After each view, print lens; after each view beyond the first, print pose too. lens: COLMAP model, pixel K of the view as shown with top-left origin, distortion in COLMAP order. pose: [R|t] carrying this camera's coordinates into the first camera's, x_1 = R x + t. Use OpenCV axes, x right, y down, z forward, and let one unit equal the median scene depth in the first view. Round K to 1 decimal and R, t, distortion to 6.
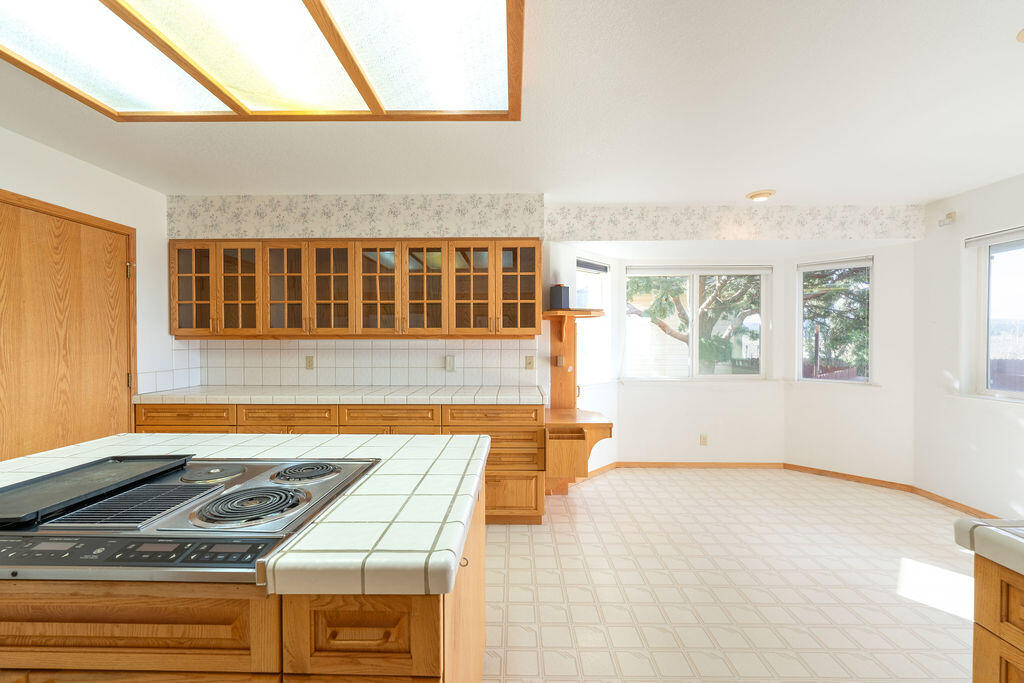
lens RADIAL K [[412.3, 0, 517.2], [0, 412.3, 349.2], [0, 0, 1]] dist [-0.001660, -0.001113]
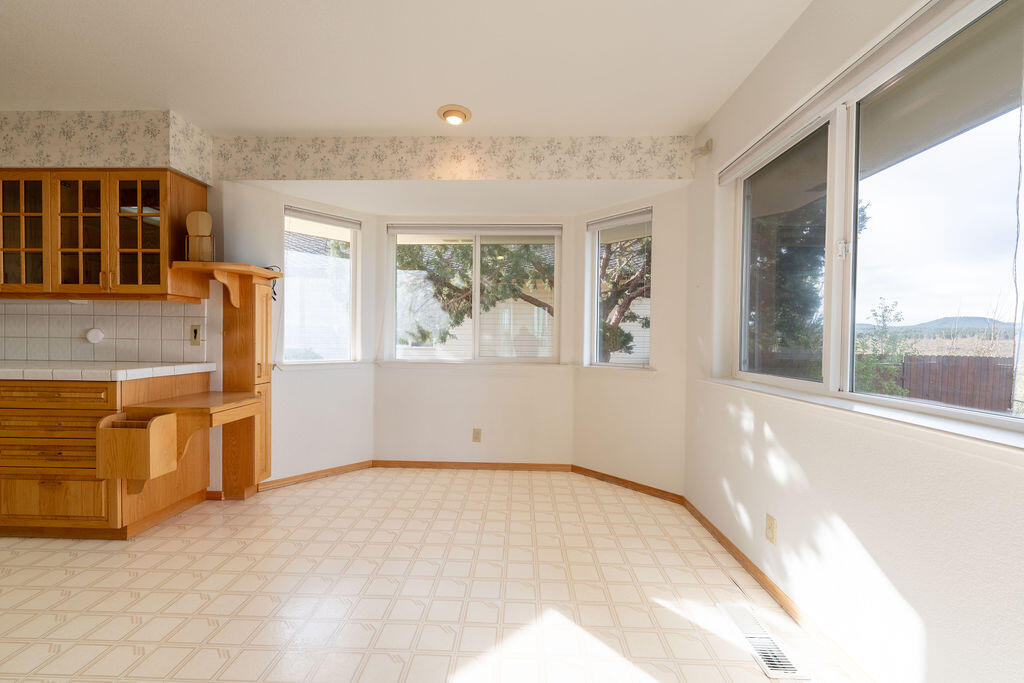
lens RADIAL K [[435.9, 0, 507.4], [0, 435.9, 341.2], [0, 0, 1]] dist [0.009562, -0.001195]
pose [[0.999848, 0.012620, -0.012024, 0.650250], [-0.012639, 0.999919, -0.001464, 0.043095], [0.012004, 0.001615, 0.999927, 0.168226]]
